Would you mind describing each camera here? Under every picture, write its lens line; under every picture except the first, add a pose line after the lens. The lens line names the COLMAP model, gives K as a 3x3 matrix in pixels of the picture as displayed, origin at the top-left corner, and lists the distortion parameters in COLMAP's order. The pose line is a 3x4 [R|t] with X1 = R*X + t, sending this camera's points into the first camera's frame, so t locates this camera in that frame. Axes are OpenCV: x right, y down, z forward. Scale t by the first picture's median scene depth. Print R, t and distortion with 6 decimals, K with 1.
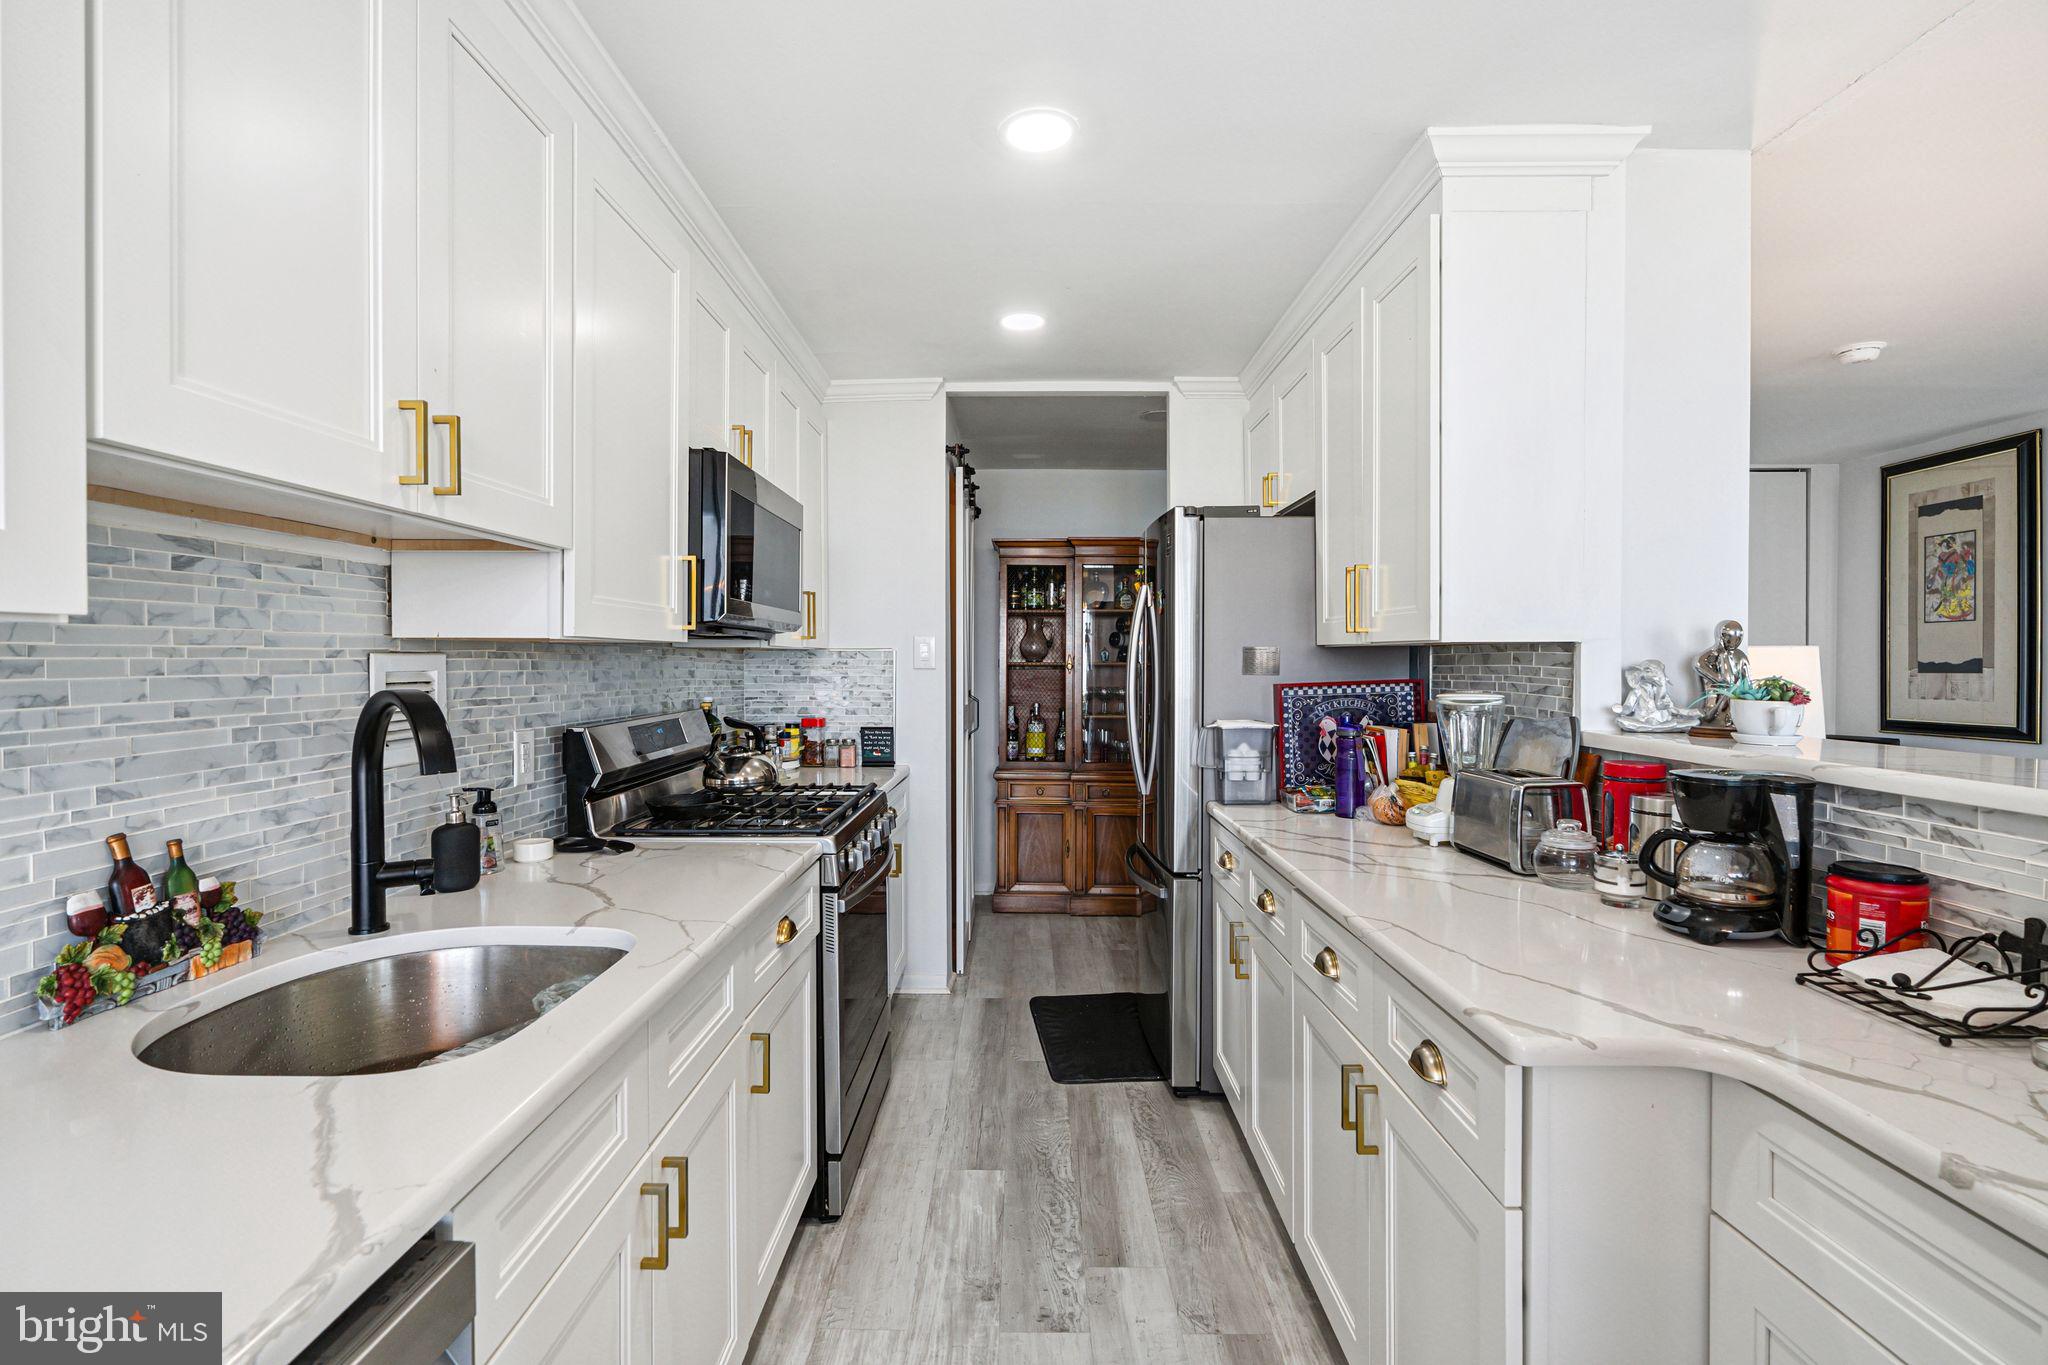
lens RADIAL K [[919.3, 0, 1014.5], [0, 919.3, 671.8], [0, 0, 1]] dist [-0.004637, 0.000669]
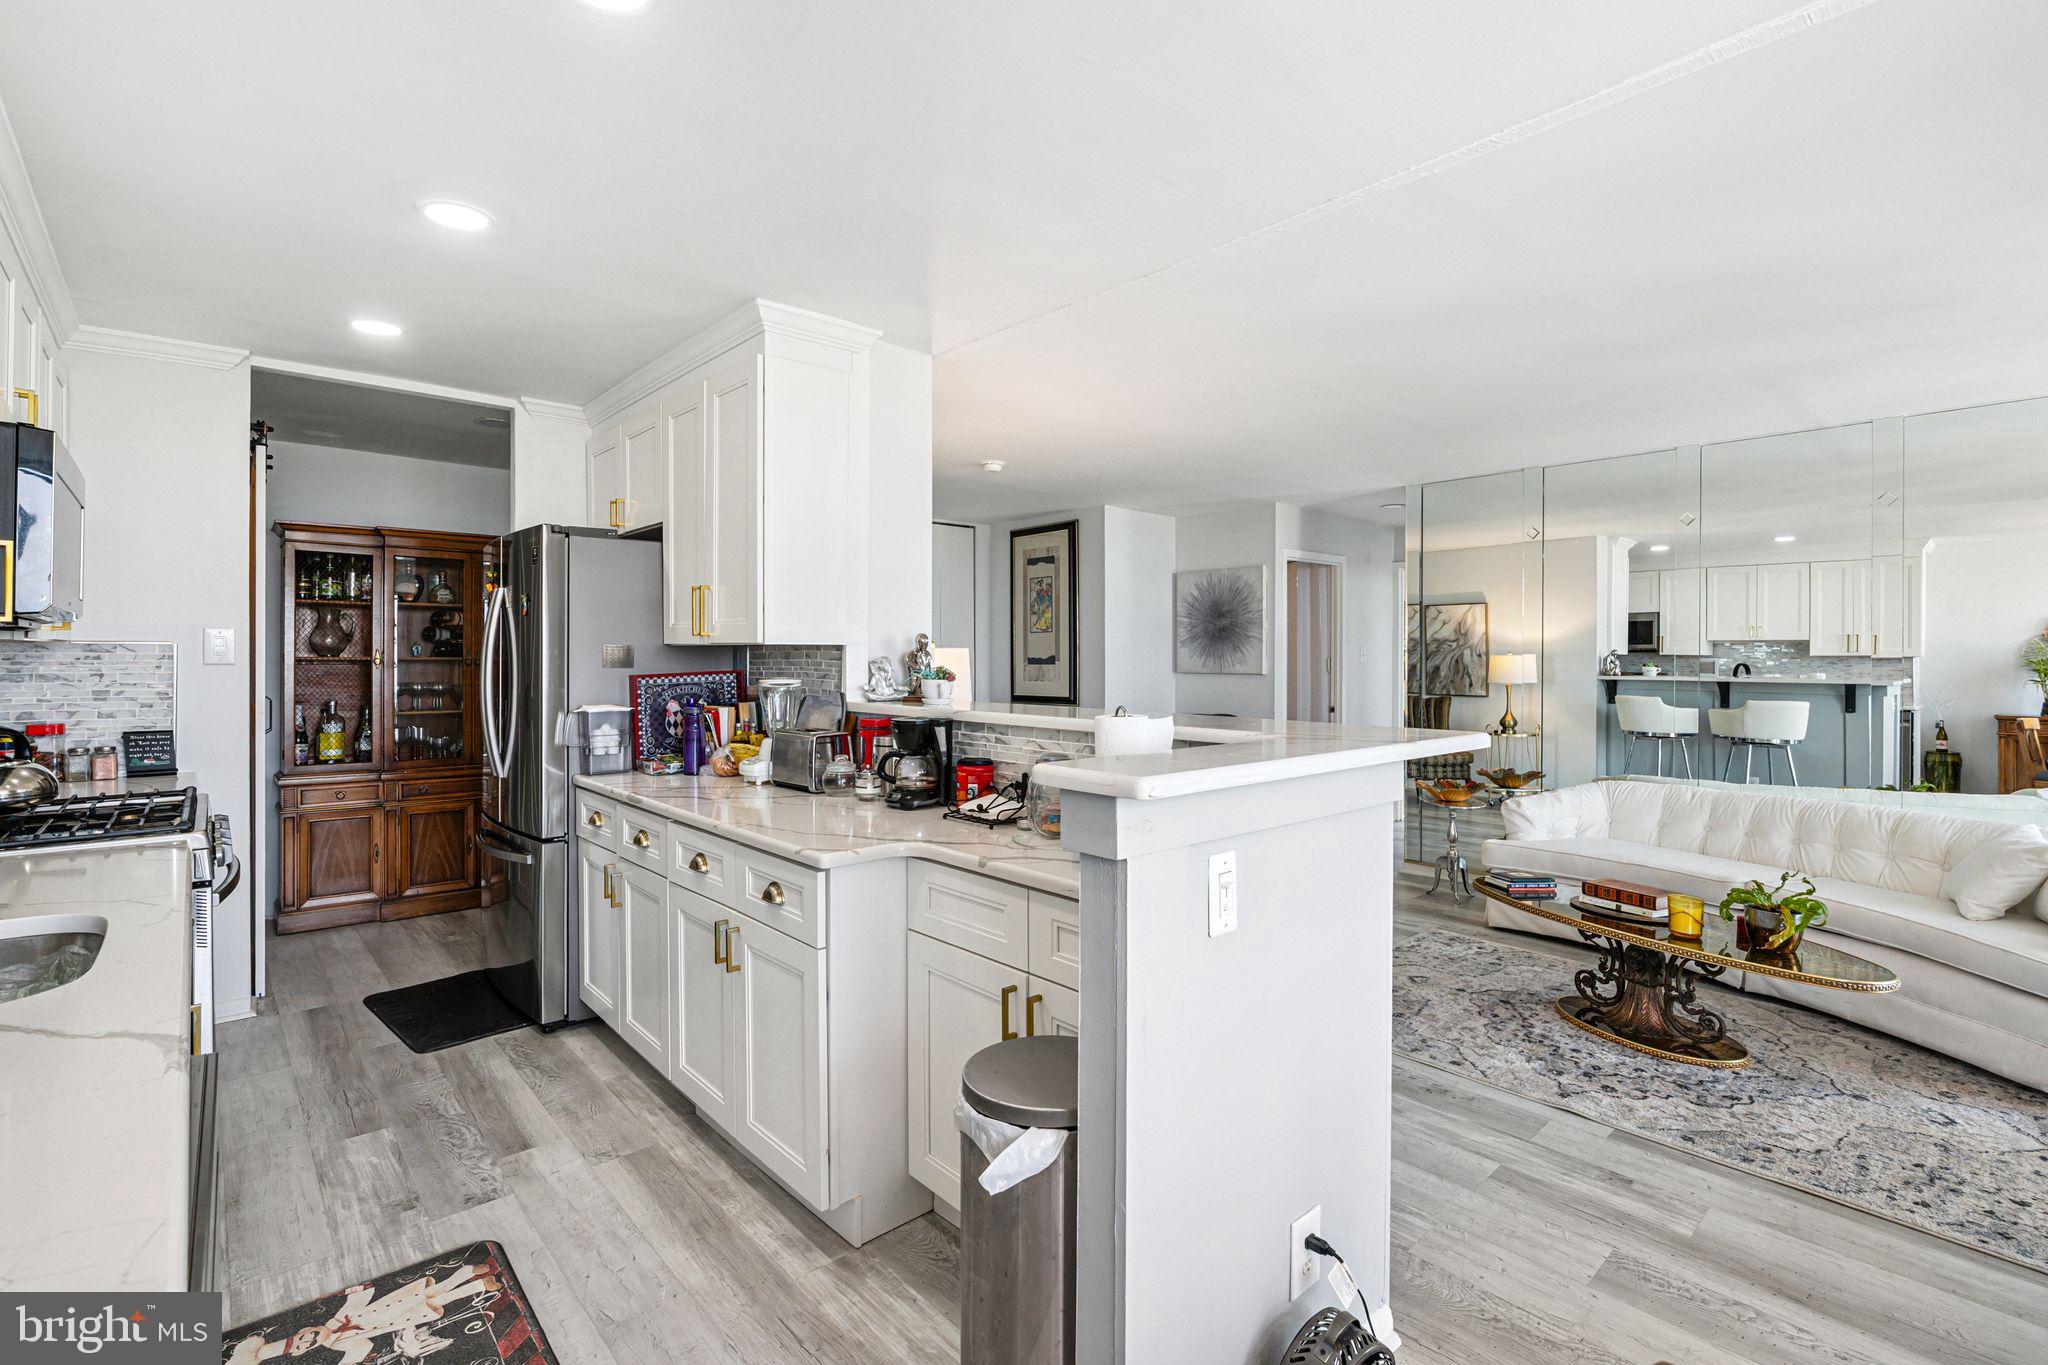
lens RADIAL K [[931.0, 0, 1008.3], [0, 931.0, 663.5], [0, 0, 1]] dist [-0.001234, 0.001486]
pose [[0.741962, -0.003437, 0.670433, -0.181767], [0.005499, 0.999984, -0.000959, 0.001568], [-0.670419, 0.004398, 0.741970, -0.272836]]
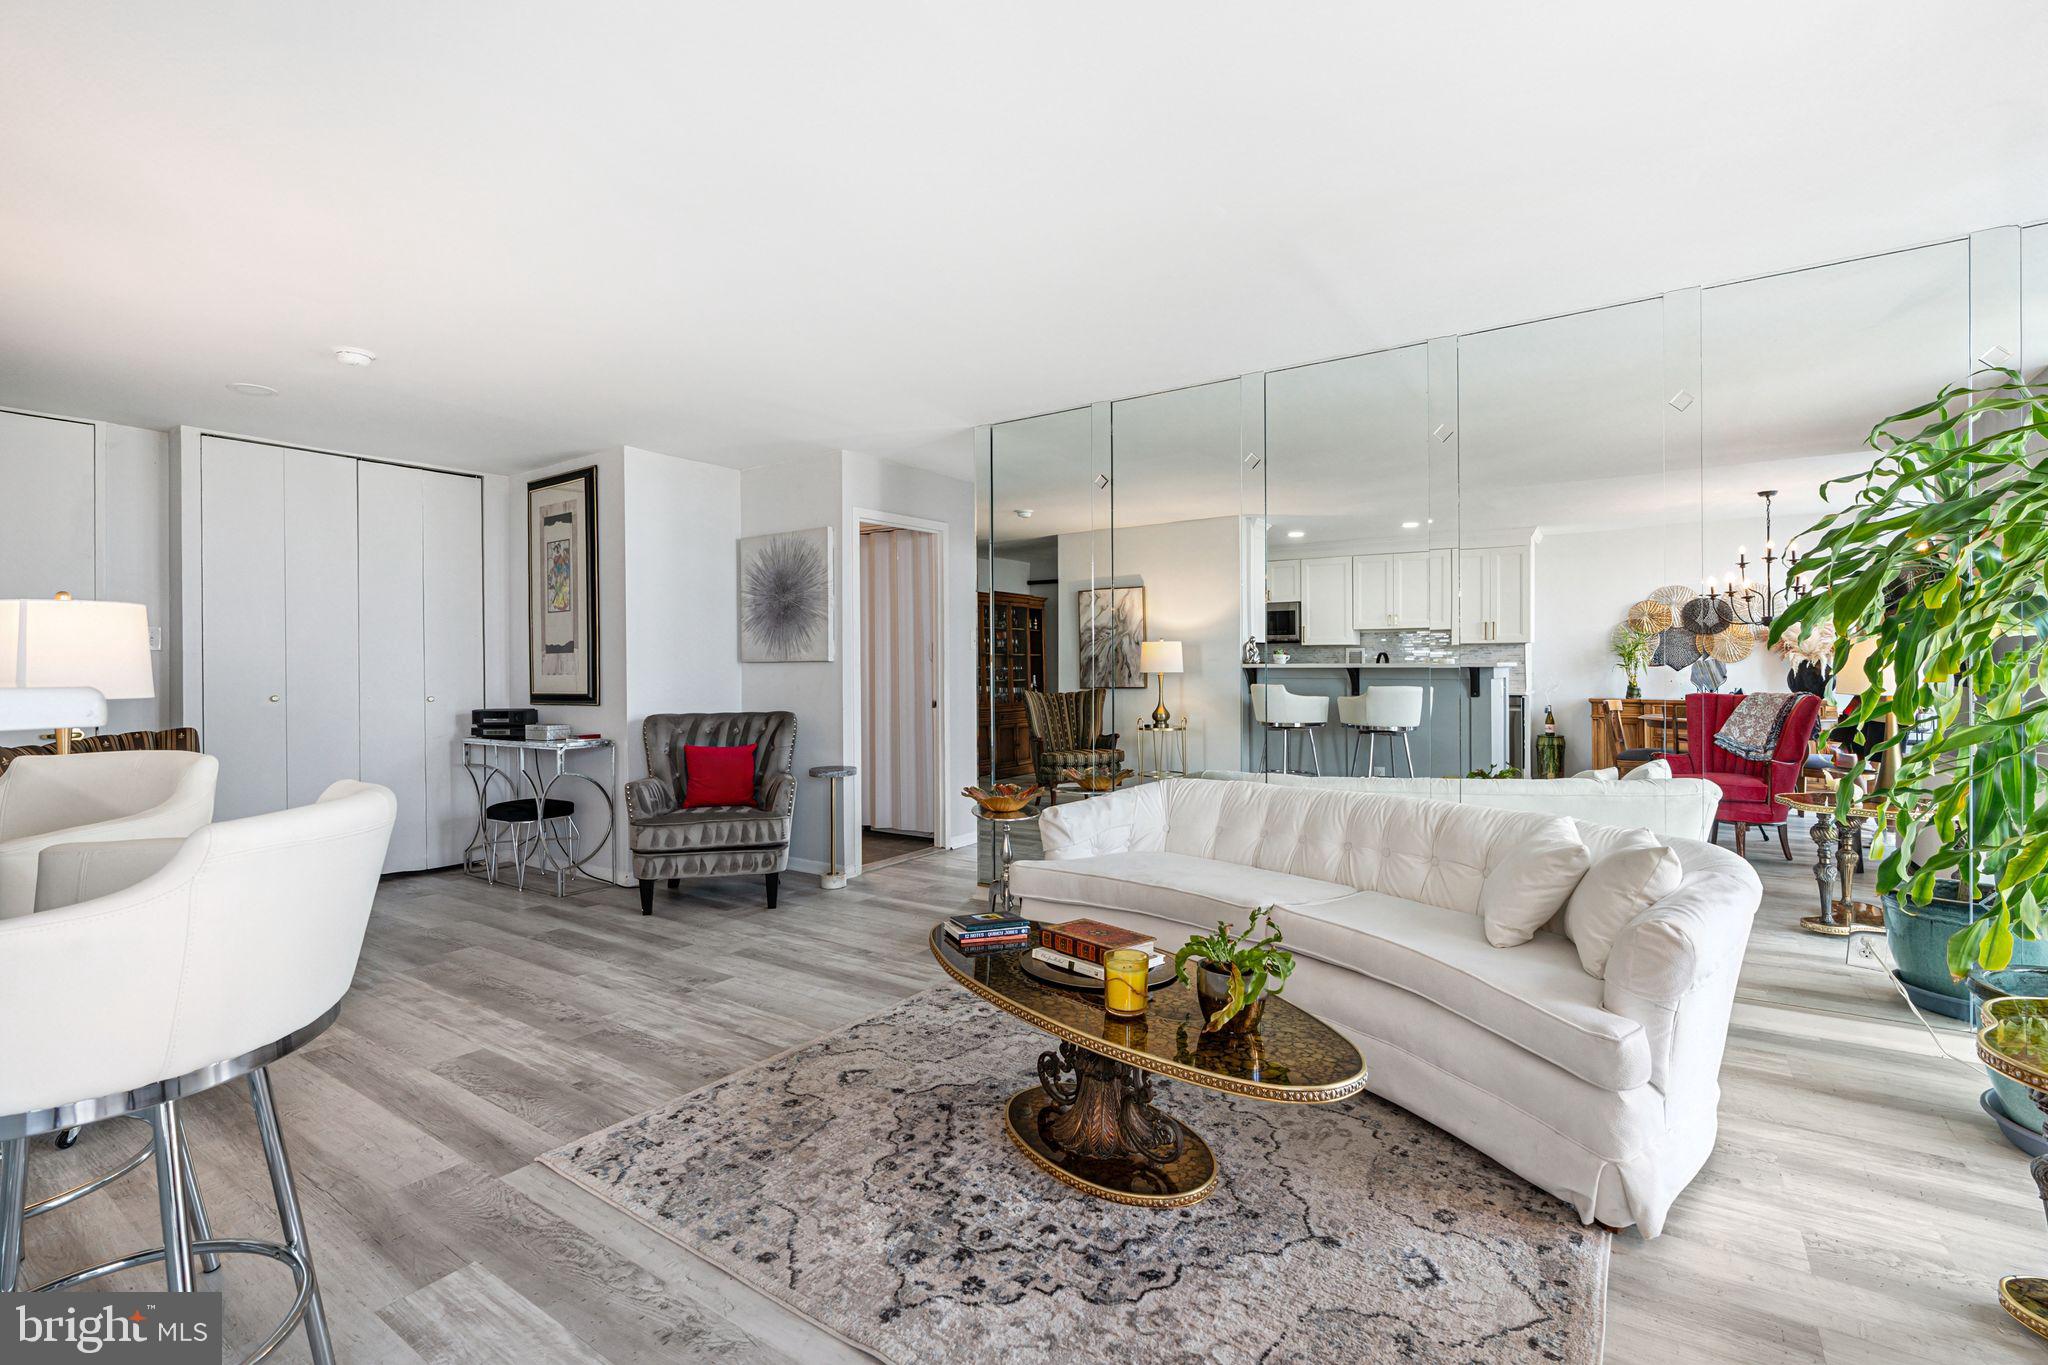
lens RADIAL K [[919.3, 0, 1014.5], [0, 919.3, 671.8], [0, 0, 1]] dist [-0.004637, 0.000669]
pose [[0.570211, -0.009633, 0.821442, 0.564420], [0.017152, 0.999853, -0.000181, 0.060099], [-0.821319, 0.014192, 0.570292, -0.345656]]
